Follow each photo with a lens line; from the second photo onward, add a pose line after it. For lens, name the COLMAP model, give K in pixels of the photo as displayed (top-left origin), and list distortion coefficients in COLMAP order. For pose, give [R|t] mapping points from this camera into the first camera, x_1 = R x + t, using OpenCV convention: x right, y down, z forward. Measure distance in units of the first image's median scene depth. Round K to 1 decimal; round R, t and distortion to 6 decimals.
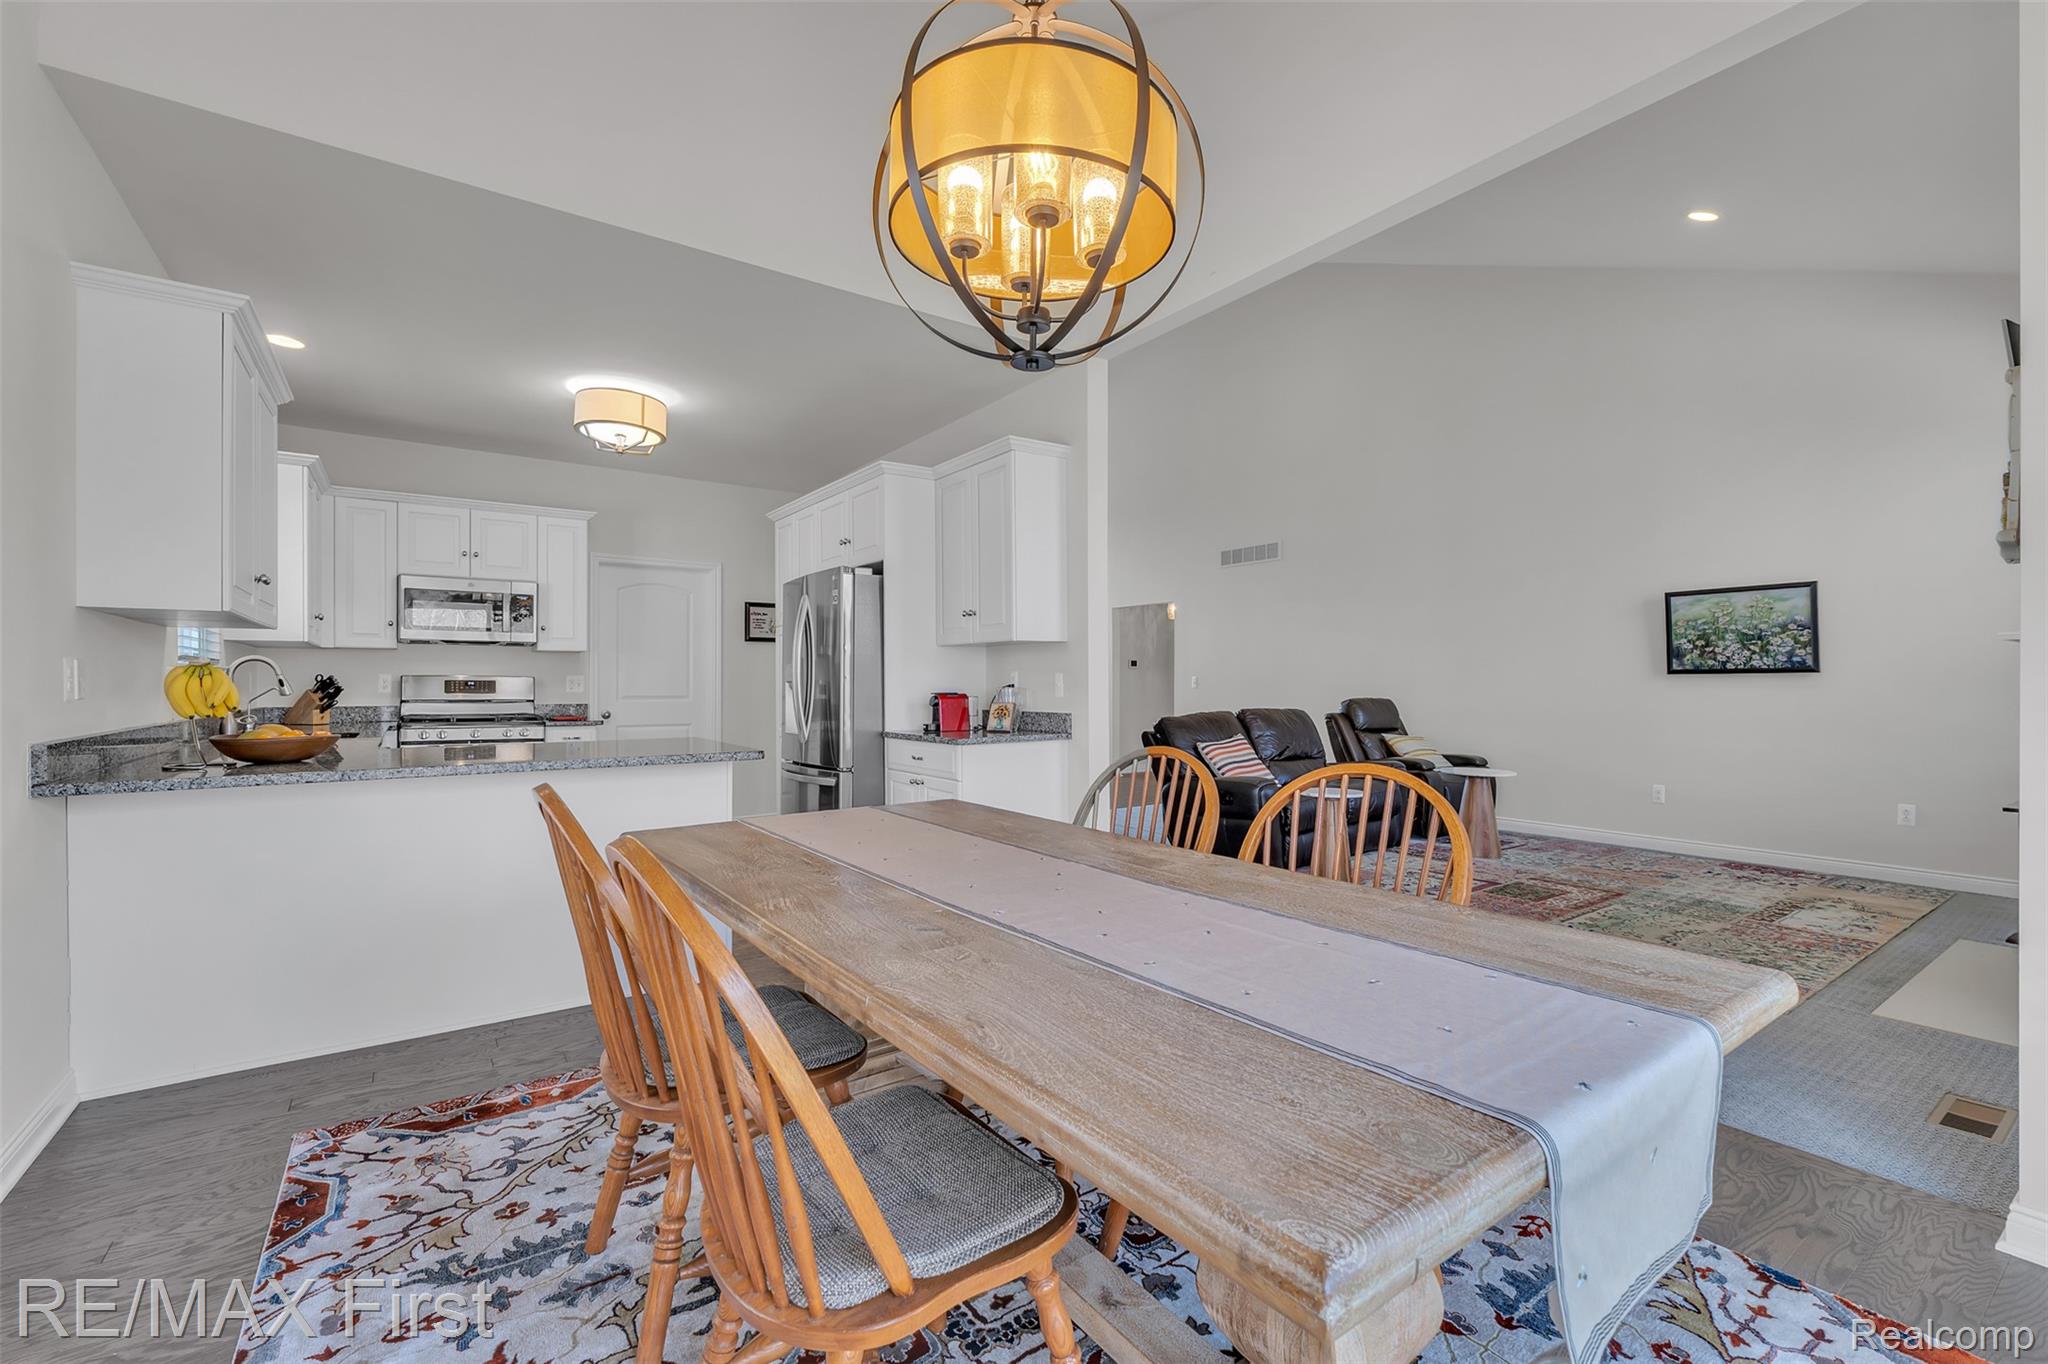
lens RADIAL K [[866.1, 0, 1027.5], [0, 866.1, 678.4], [0, 0, 1]] dist [0.005884, 0.000330]
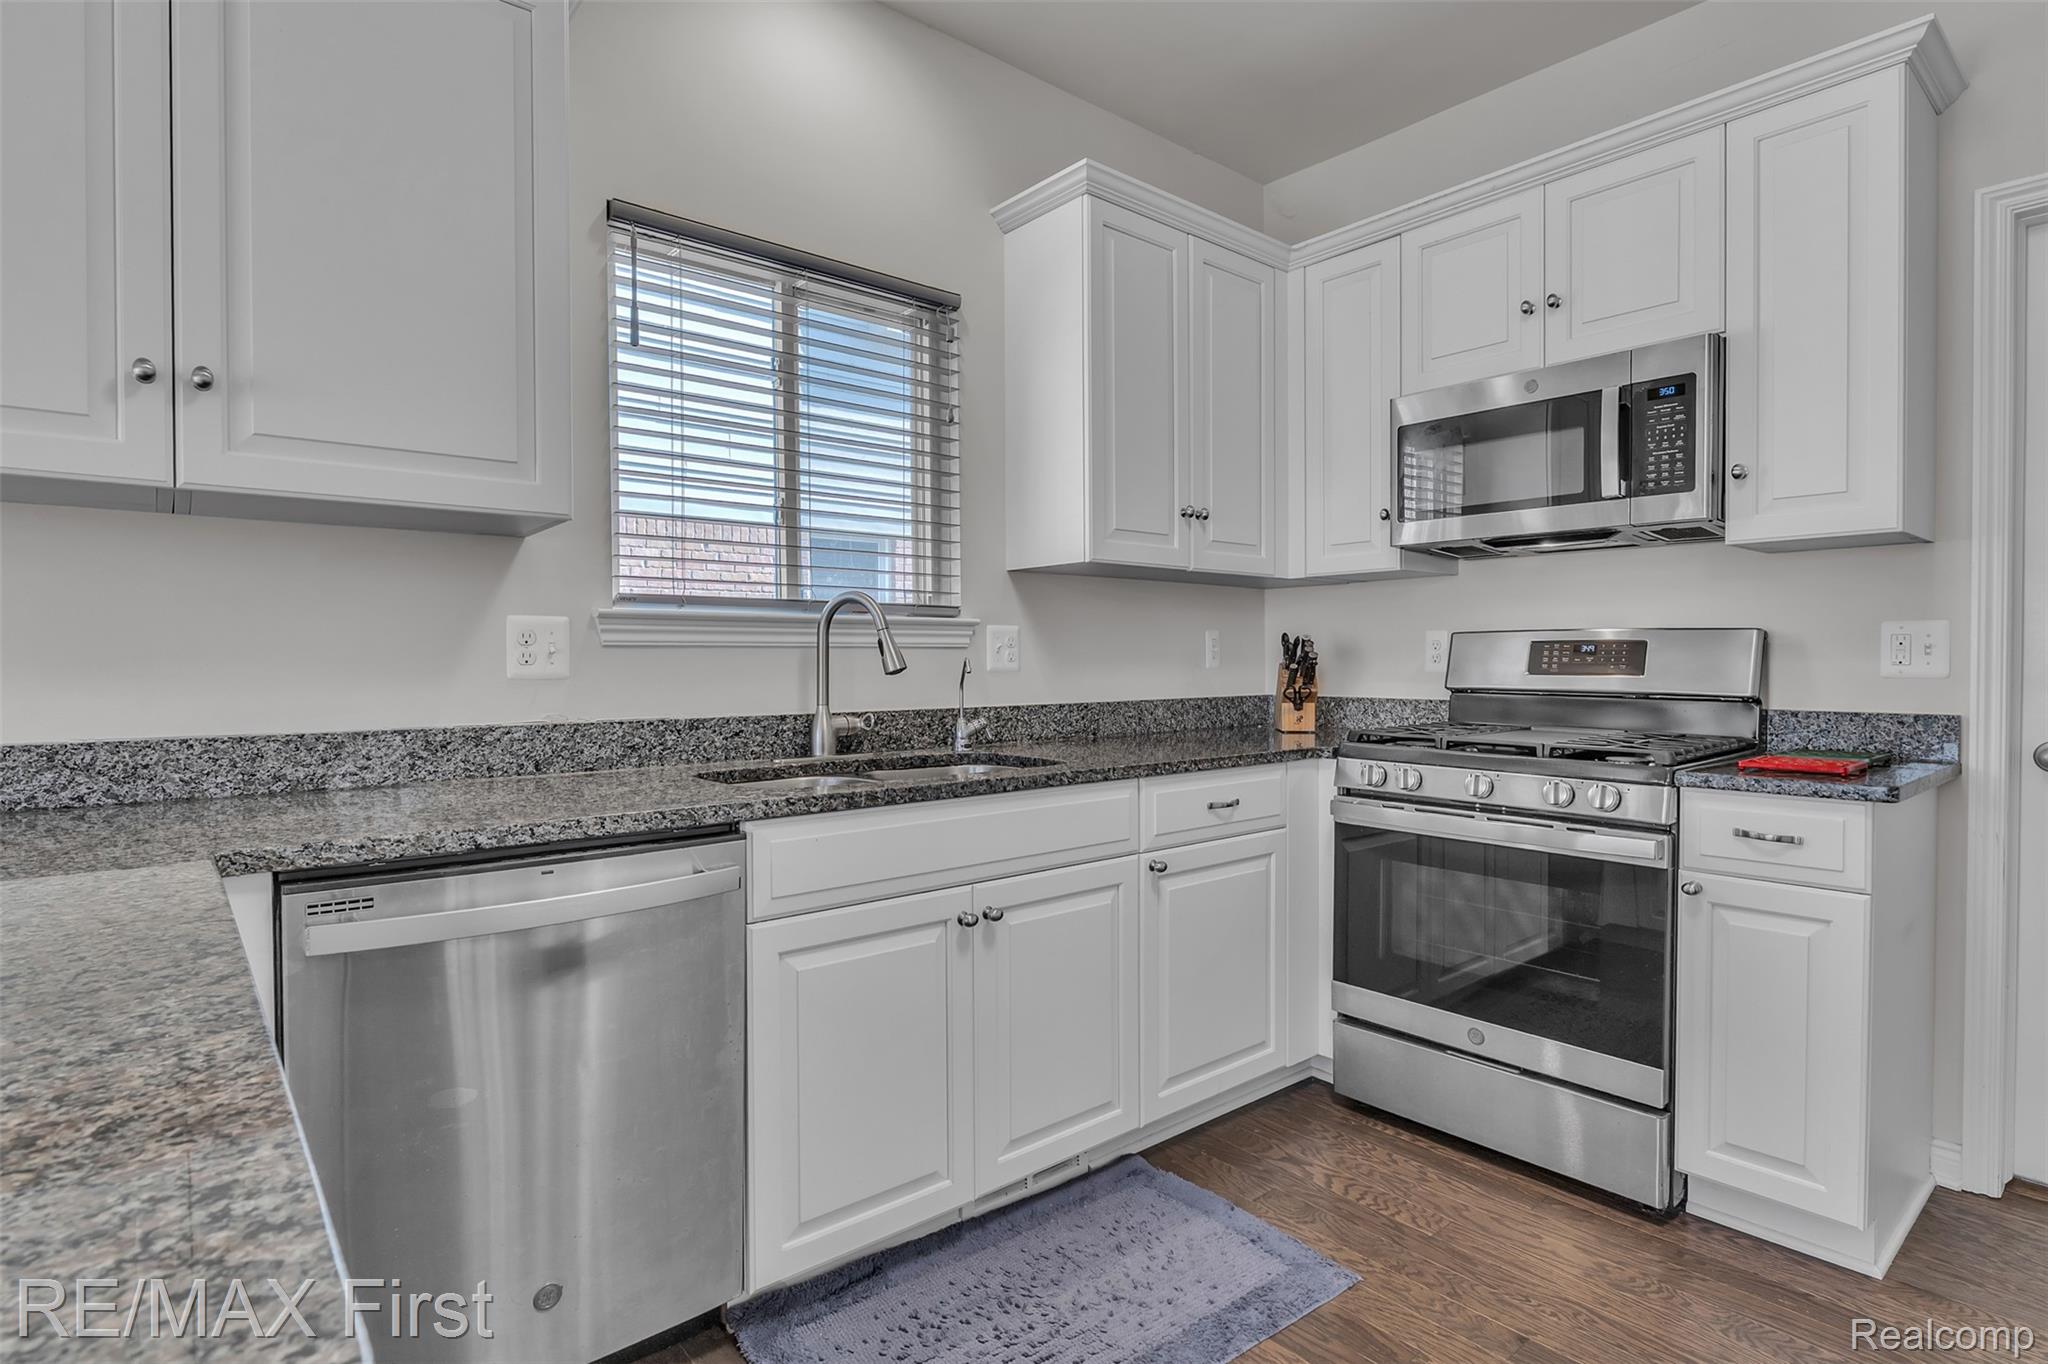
lens RADIAL K [[1040.0, 0, 1023.3], [0, 1040.0, 675.8], [0, 0, 1]] dist [-0.004840, 0.000325]
pose [[0.089409, 0.015789, -0.995870, -0.210458], [0.007627, 0.999834, 0.016536, 0.008467], [0.995966, -0.009074, 0.089274, 0.733725]]
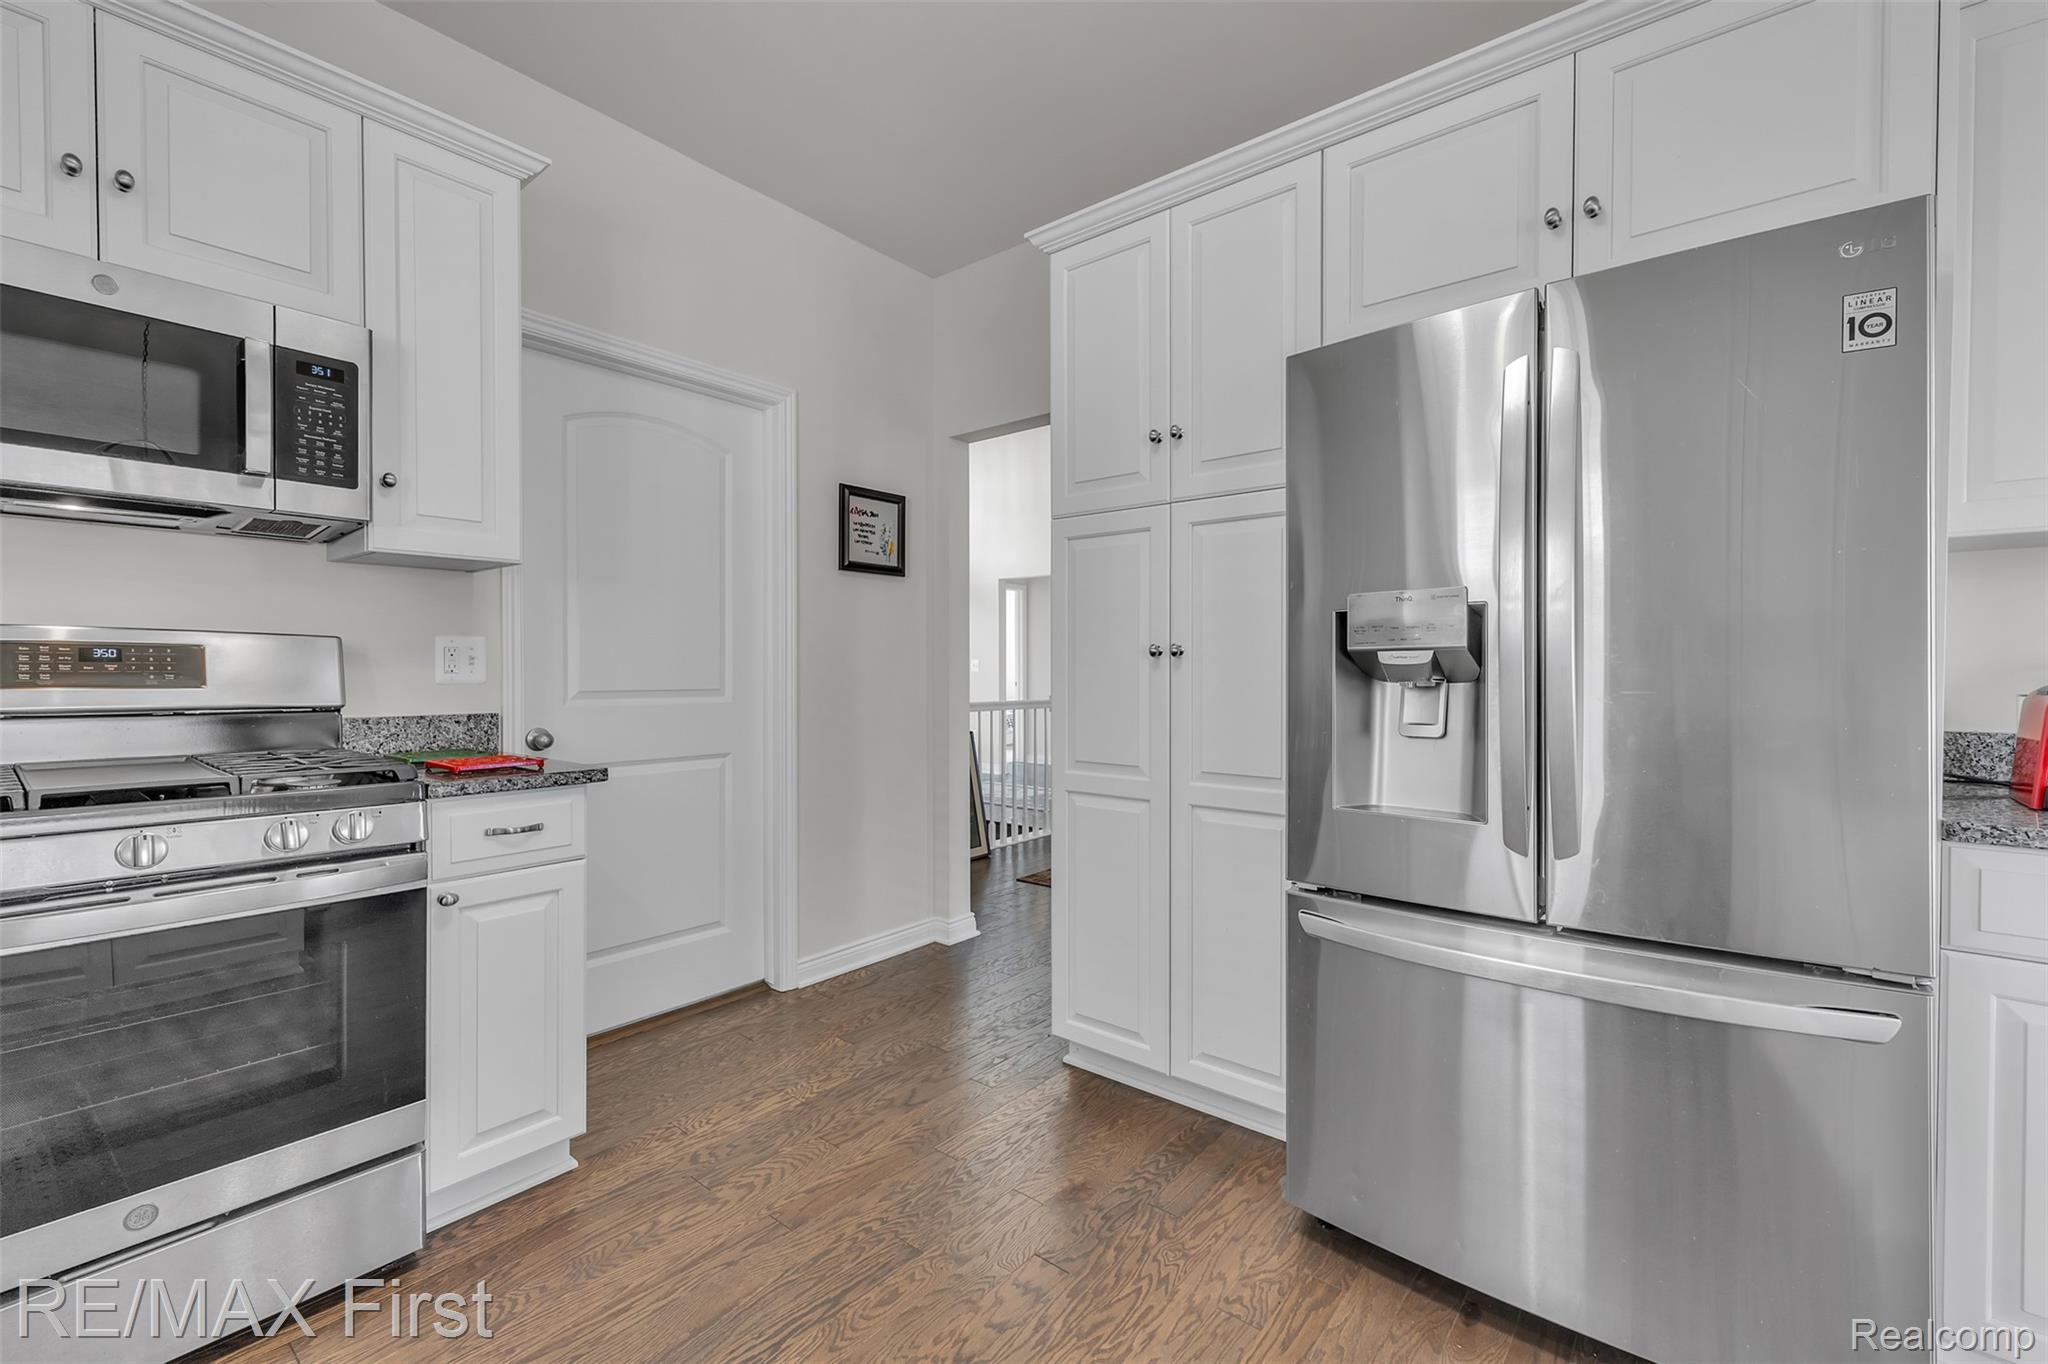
lens RADIAL K [[857.5, 0, 1026.6], [0, 857.5, 678.2], [0, 0, 1]] dist [0.002888, 0.000512]
pose [[0.962868, -0.000953, 0.269972, -0.435213], [-0.003459, 0.999868, 0.015868, 0.008669], [-0.269951, -0.016213, 0.962737, 0.659834]]
